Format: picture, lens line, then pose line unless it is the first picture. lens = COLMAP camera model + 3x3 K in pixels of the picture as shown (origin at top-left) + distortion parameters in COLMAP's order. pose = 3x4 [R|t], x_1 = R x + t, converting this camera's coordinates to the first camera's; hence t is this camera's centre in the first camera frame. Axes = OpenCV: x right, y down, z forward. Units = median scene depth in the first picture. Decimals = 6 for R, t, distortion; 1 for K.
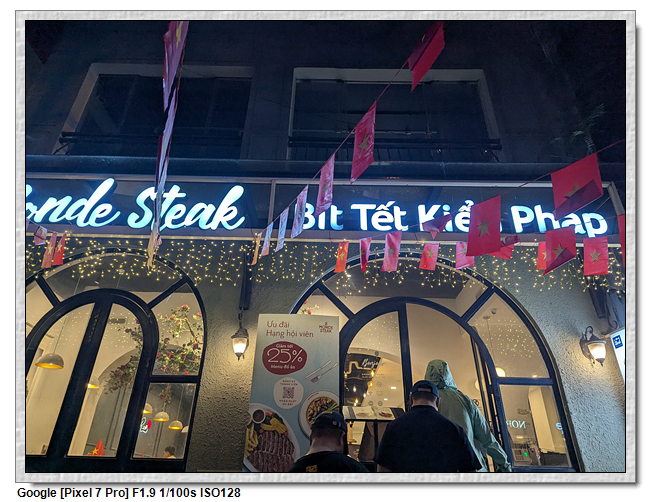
lens RADIAL K [[403.5, 0, 325.0], [0, 403.5, 251.0], [0, 0, 1]] dist [0.053996, -0.000339]
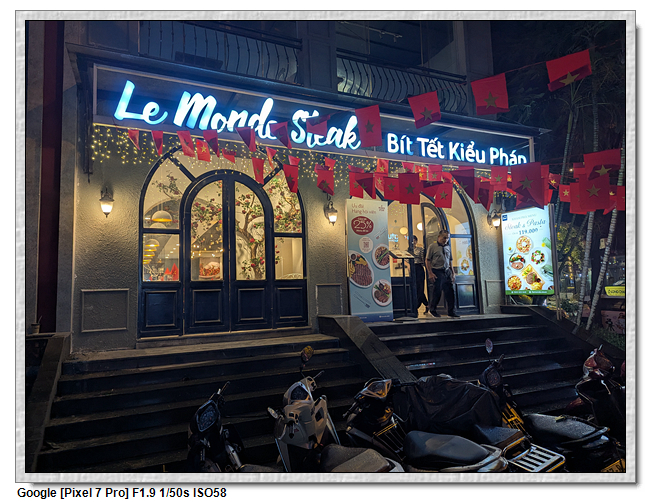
lens RADIAL K [[403.5, 0, 325.0], [0, 403.5, 251.0], [0, 0, 1]] dist [0.053996, -0.000339]
pose [[0.912139, -0.017261, 0.409518, -0.964367], [-0.150838, 0.914863, 0.374530, -0.258500], [-0.381118, -0.403394, 0.831879, -0.409917]]
